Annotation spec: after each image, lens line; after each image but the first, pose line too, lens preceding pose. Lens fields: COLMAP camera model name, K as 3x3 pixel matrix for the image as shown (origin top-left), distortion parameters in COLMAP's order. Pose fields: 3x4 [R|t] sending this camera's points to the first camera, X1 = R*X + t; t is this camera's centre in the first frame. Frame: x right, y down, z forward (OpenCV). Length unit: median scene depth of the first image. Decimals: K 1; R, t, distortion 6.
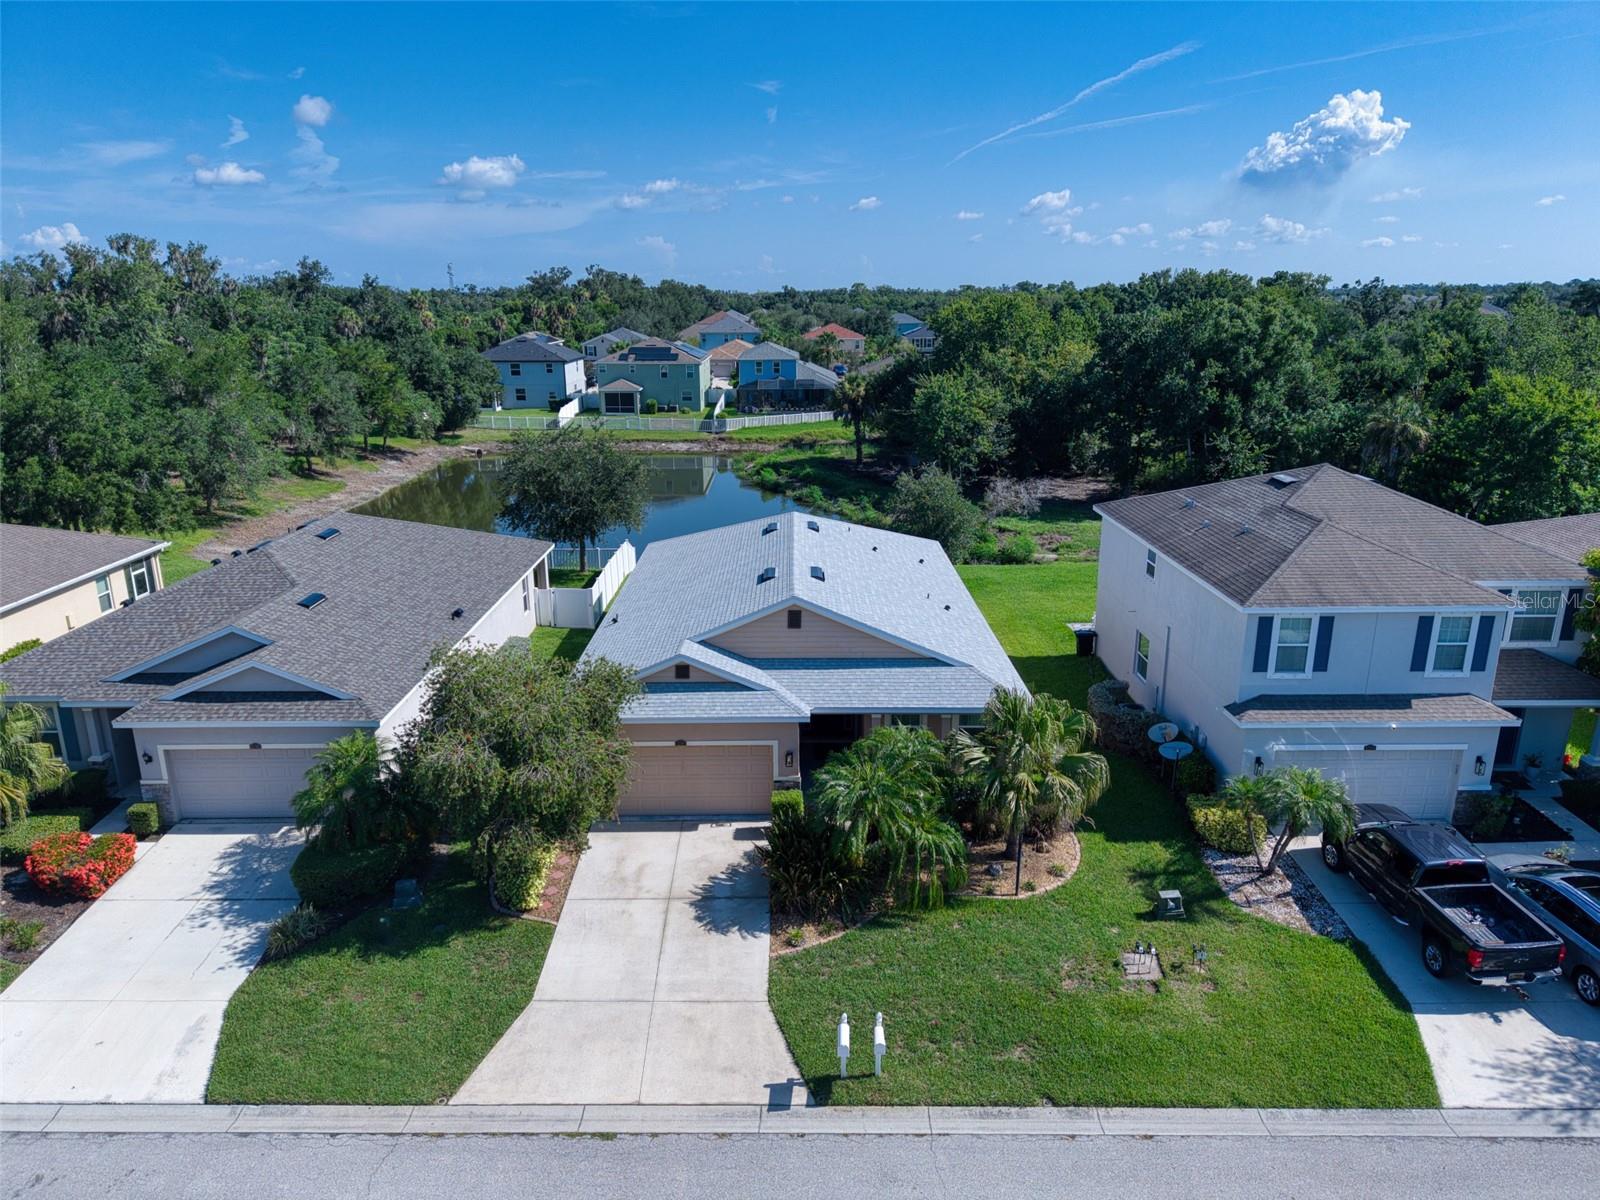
lens RADIAL K [[1067.8, 0, 801.3], [0, 1067.8, 608.9], [0, 0, 1]] dist [0.033008, -0.033416]
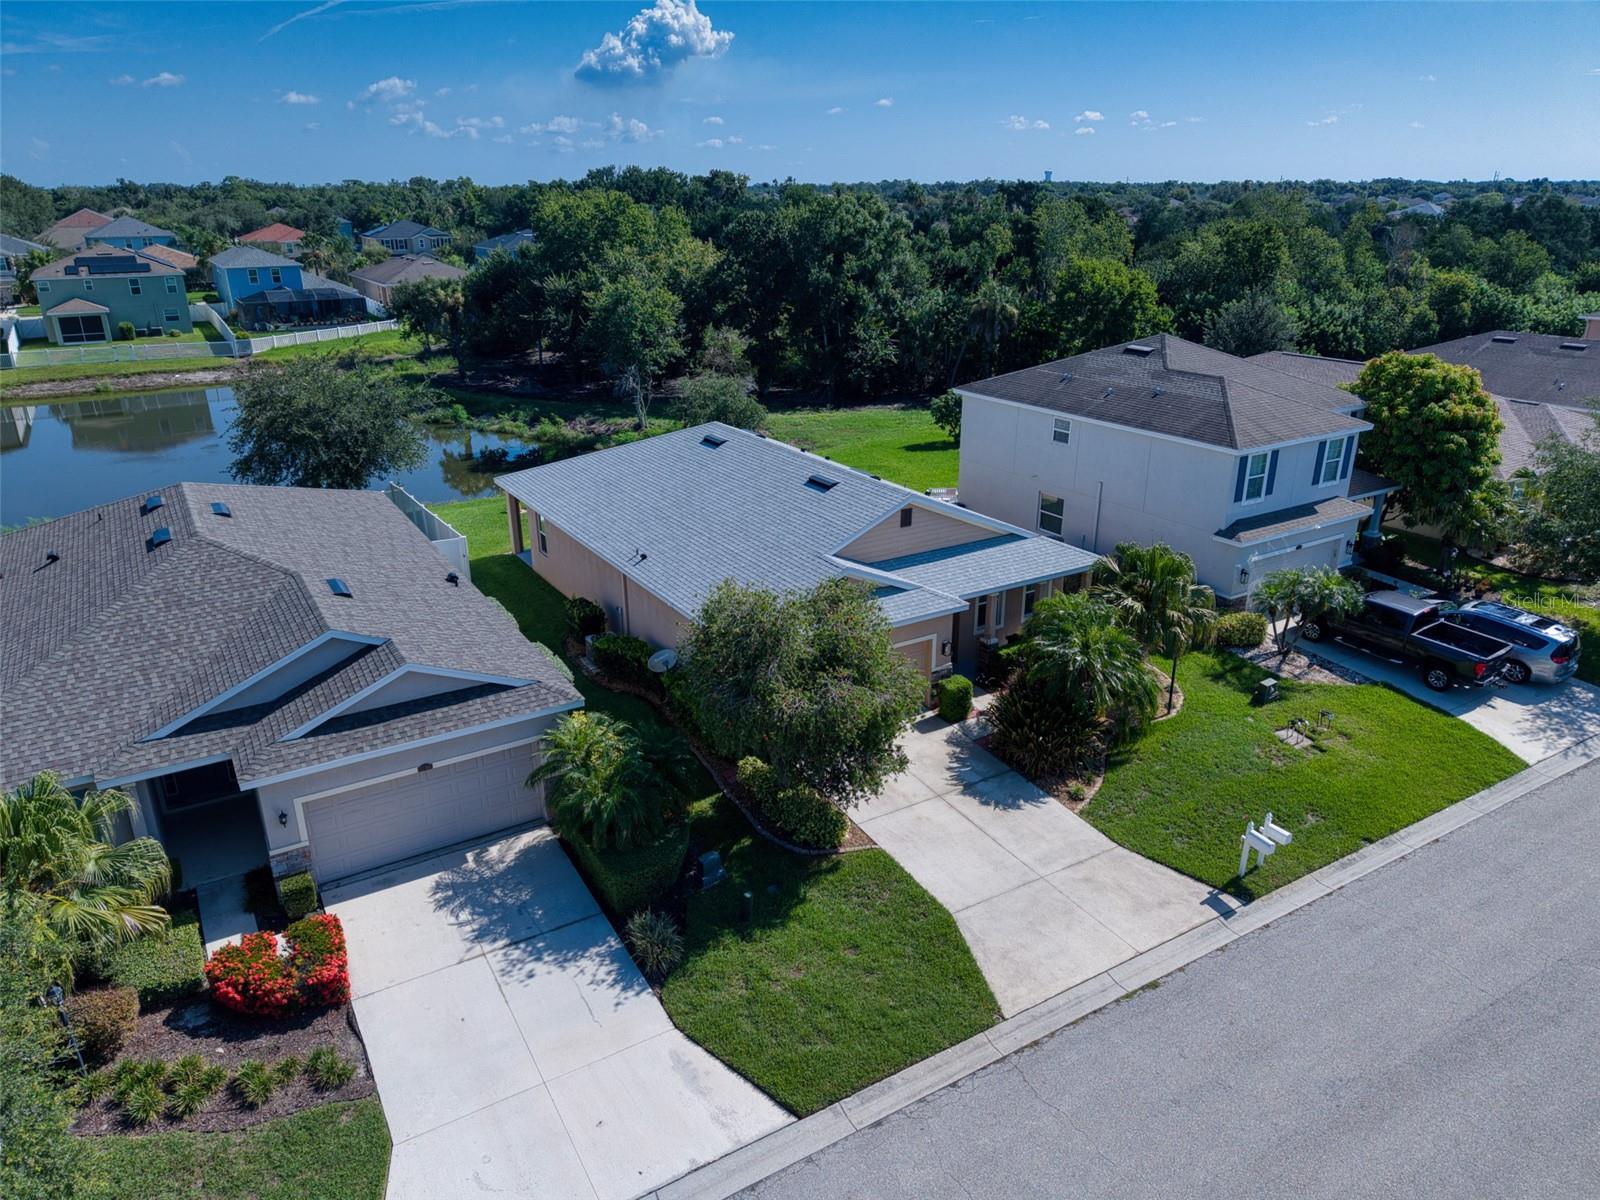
lens RADIAL K [[1067.8, 0, 803.6], [0, 1067.8, 604.0], [0, 0, 1]] dist [0.033008, -0.033416]
pose [[0.853843, -0.185620, 0.486311, -0.639557], [0.145195, 0.982107, 0.119934, -0.048039], [-0.499871, -0.031795, 0.865516, 0.168185]]
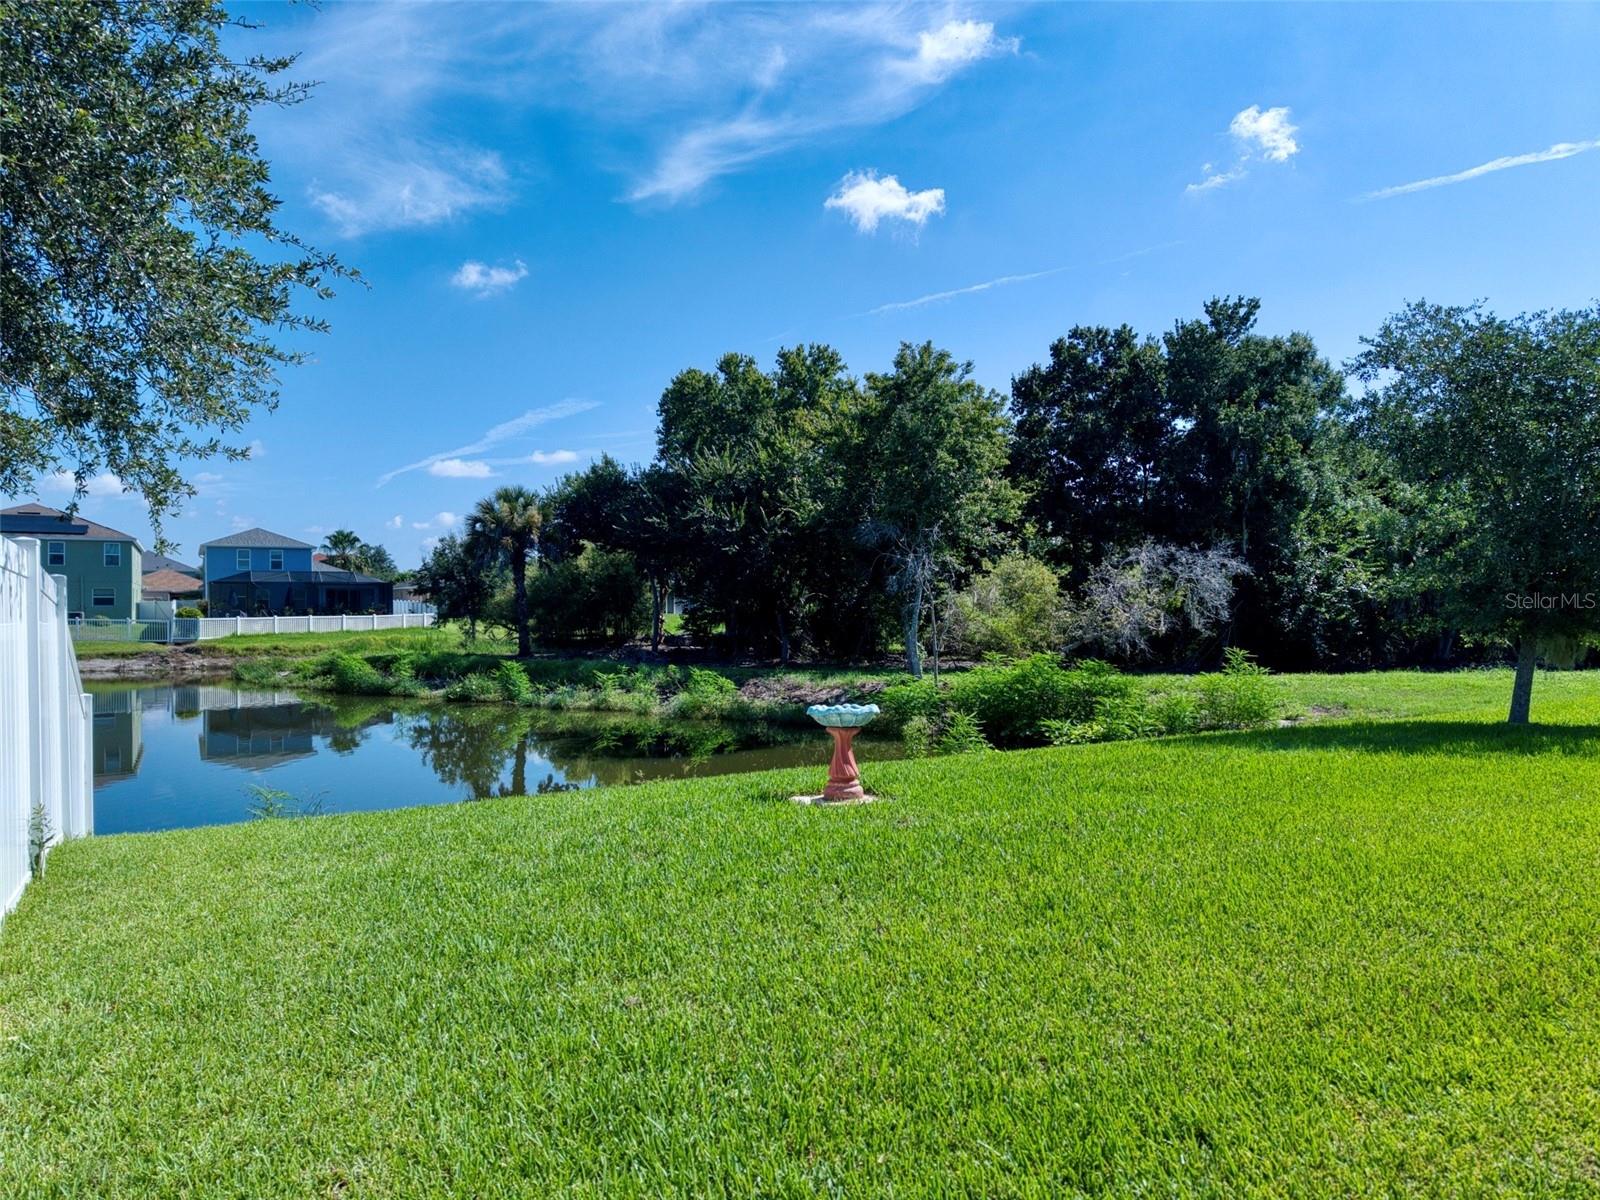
lens RADIAL K [[1067.8, 0, 806.0], [0, 1067.8, 608.7], [0, 0, 1]] dist [0.033008, -0.033416]
pose [[0.871046, 0.001232, 0.491199, -0.300435], [0.136587, 0.959951, -0.244618, -0.033849], [-0.471829, 0.280165, 0.835994, 1.711025]]
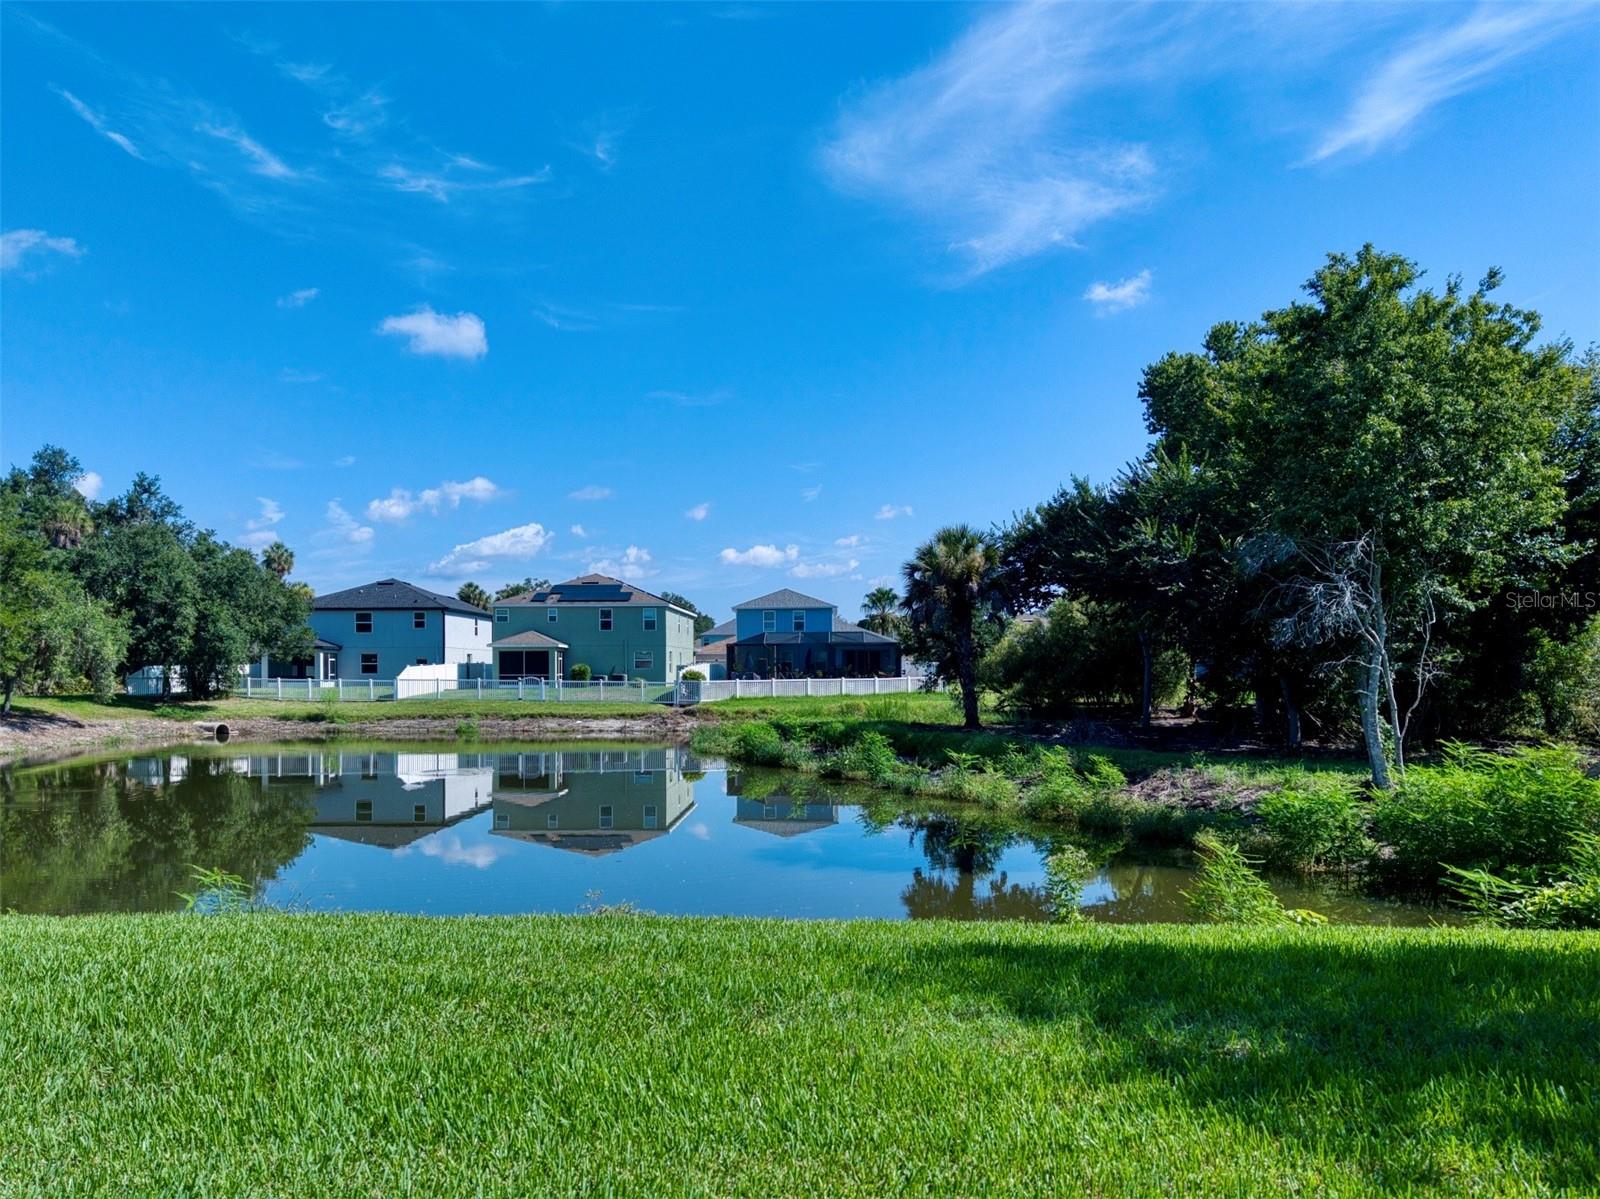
lens RADIAL K [[1211.2, 0, 744.9], [0, 1211.2, 694.3], [0, 0, 1]] dist [0.035048, -0.034698]
pose [[0.996766, 0.002305, -0.080322, 0.003565], [-0.023280, 0.965005, -0.261195, -0.053097], [0.076909, 0.262220, 0.961938, 1.779801]]
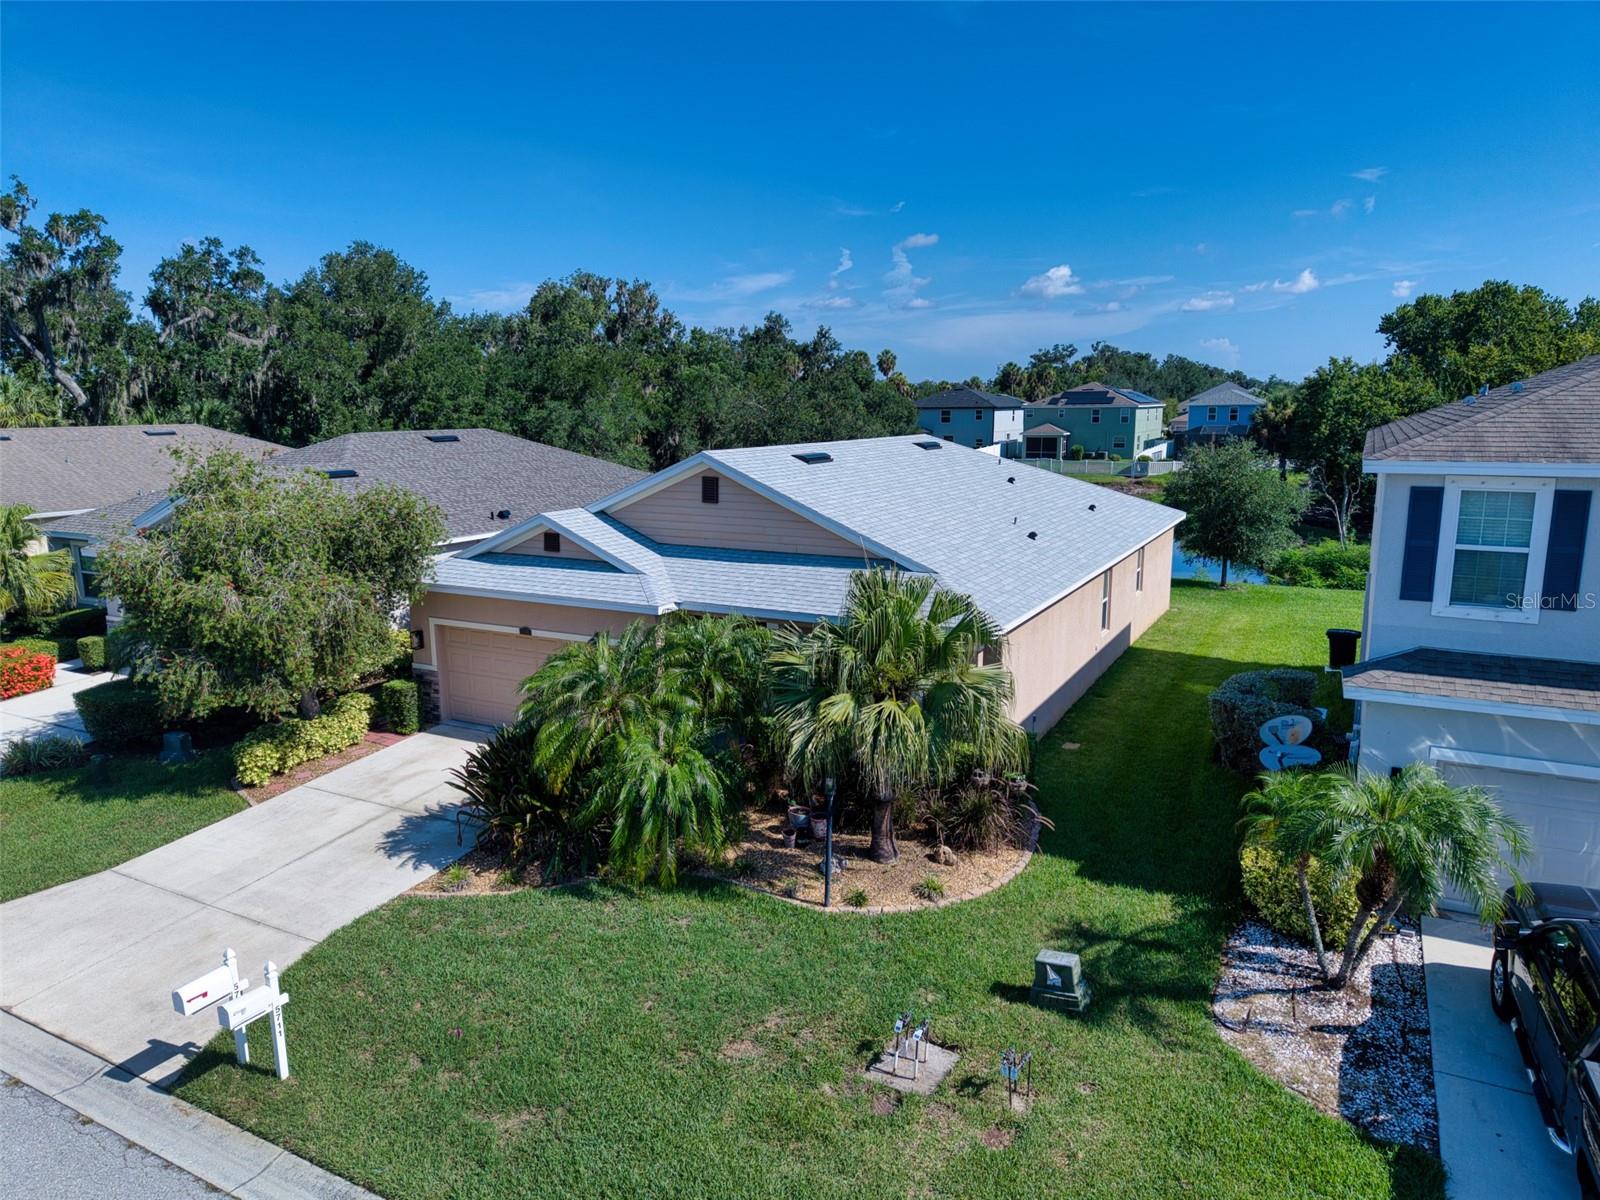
lens RADIAL K [[1067.8, 0, 798.0], [0, 1067.8, 610.0], [0, 0, 1]] dist [0.033008, -0.033416]
pose [[0.881631, 0.088245, -0.463616, 0.409095], [-0.128881, 0.990041, -0.056641, 0.130521], [0.454000, 0.109688, 0.884224, 0.421771]]
